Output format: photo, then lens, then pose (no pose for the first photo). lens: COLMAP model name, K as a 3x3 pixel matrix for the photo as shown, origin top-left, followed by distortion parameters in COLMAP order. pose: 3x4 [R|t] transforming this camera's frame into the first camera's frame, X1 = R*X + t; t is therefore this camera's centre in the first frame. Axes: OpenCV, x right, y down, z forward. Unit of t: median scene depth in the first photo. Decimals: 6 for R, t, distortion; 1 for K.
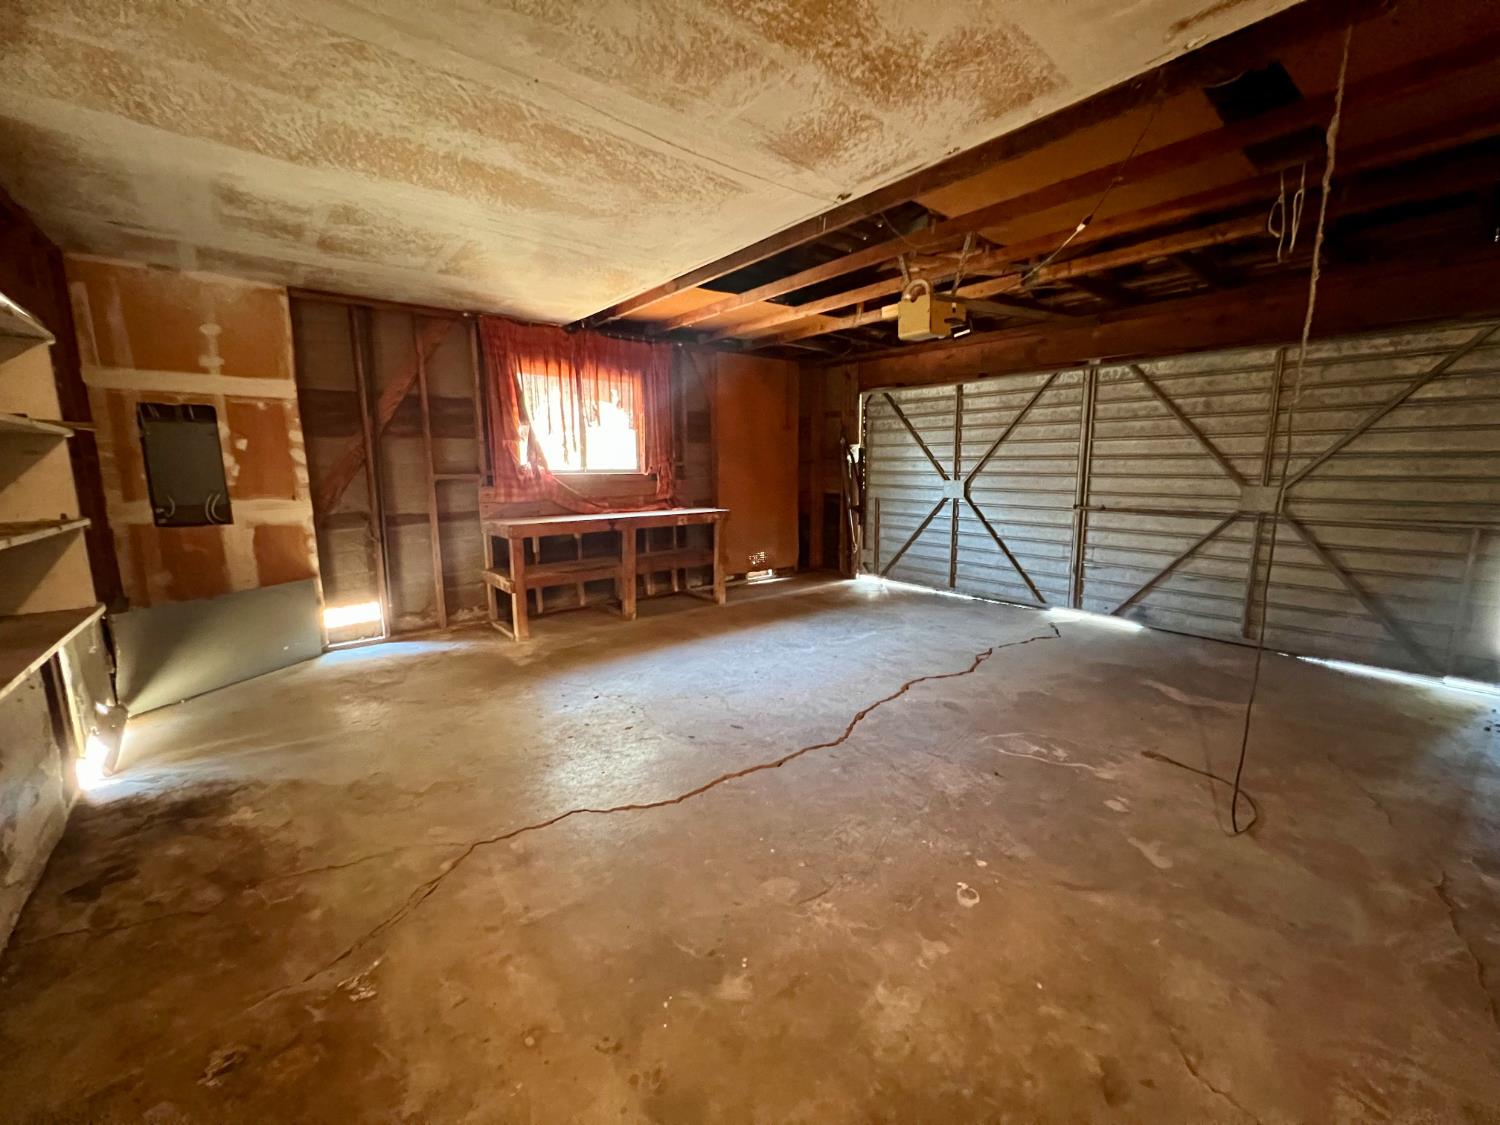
lens RADIAL K [[603.1, 0, 752.1], [0, 603.1, 563.9], [0, 0, 1]] dist [-0.000105, 0.000495]
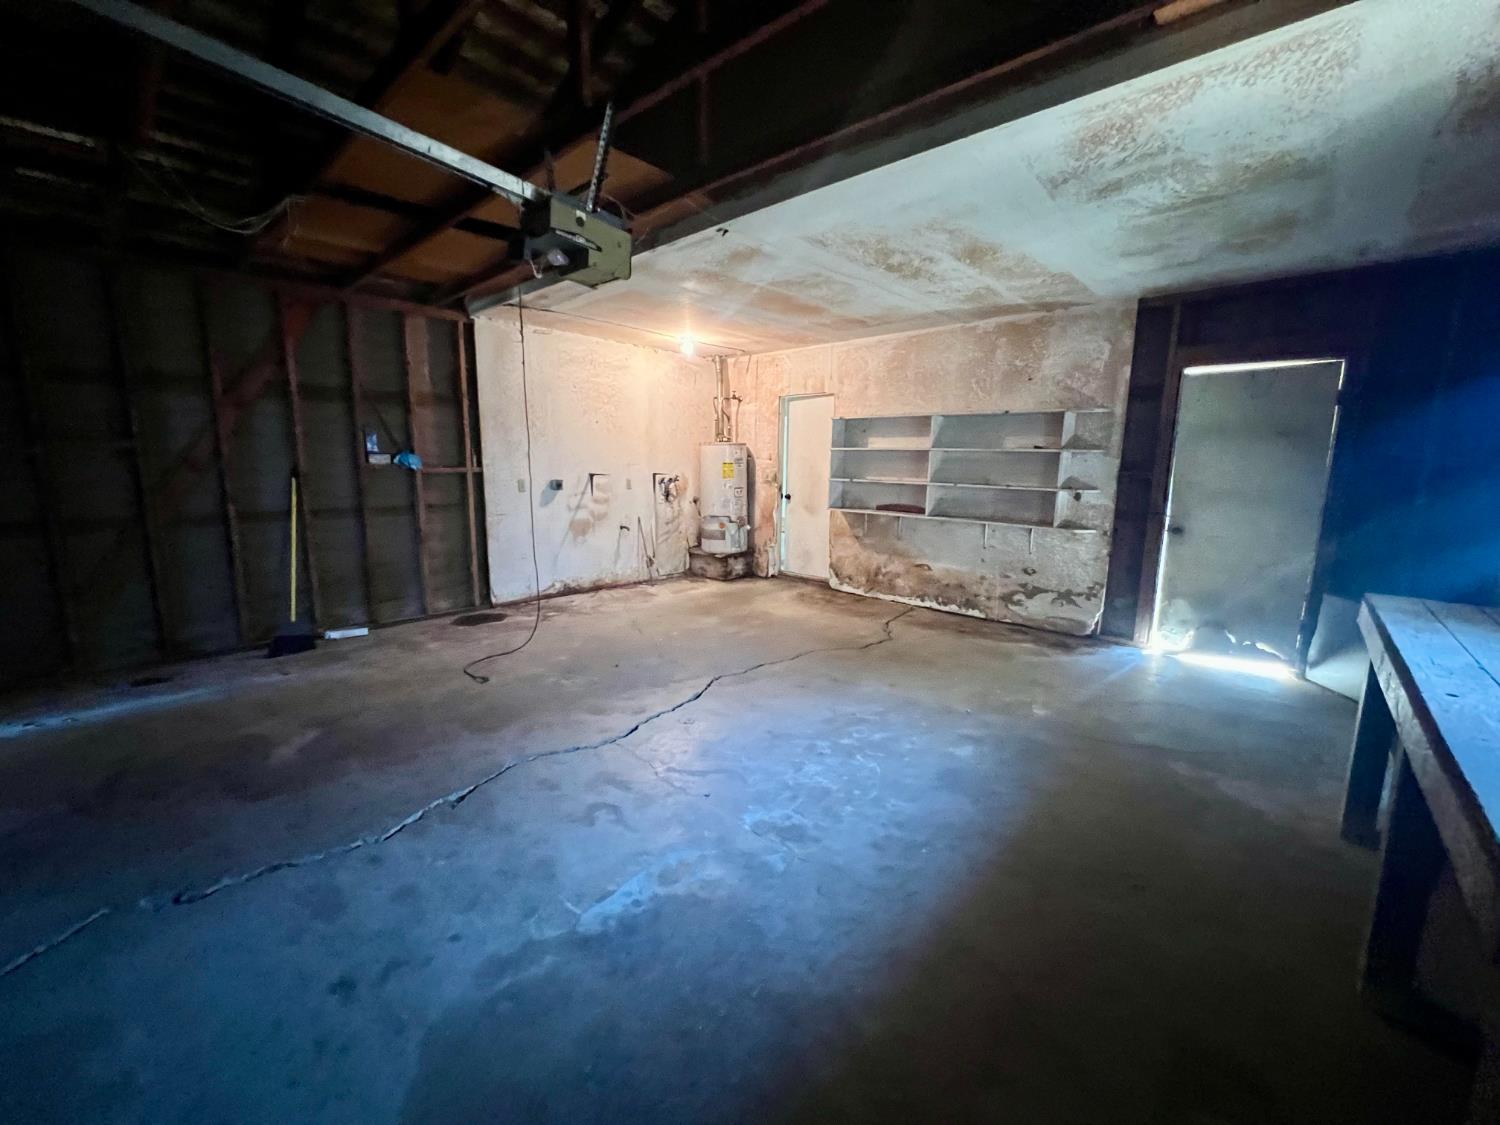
lens RADIAL K [[603.1, 0, 752.1], [0, 603.1, 563.9], [0, 0, 1]] dist [-0.000105, 0.000495]
pose [[-0.989614, 0.015703, -0.142889, 0.270833], [-0.032213, 0.944512, 0.326893, -0.384775], [0.140094, 0.328101, -0.934197, 2.294080]]
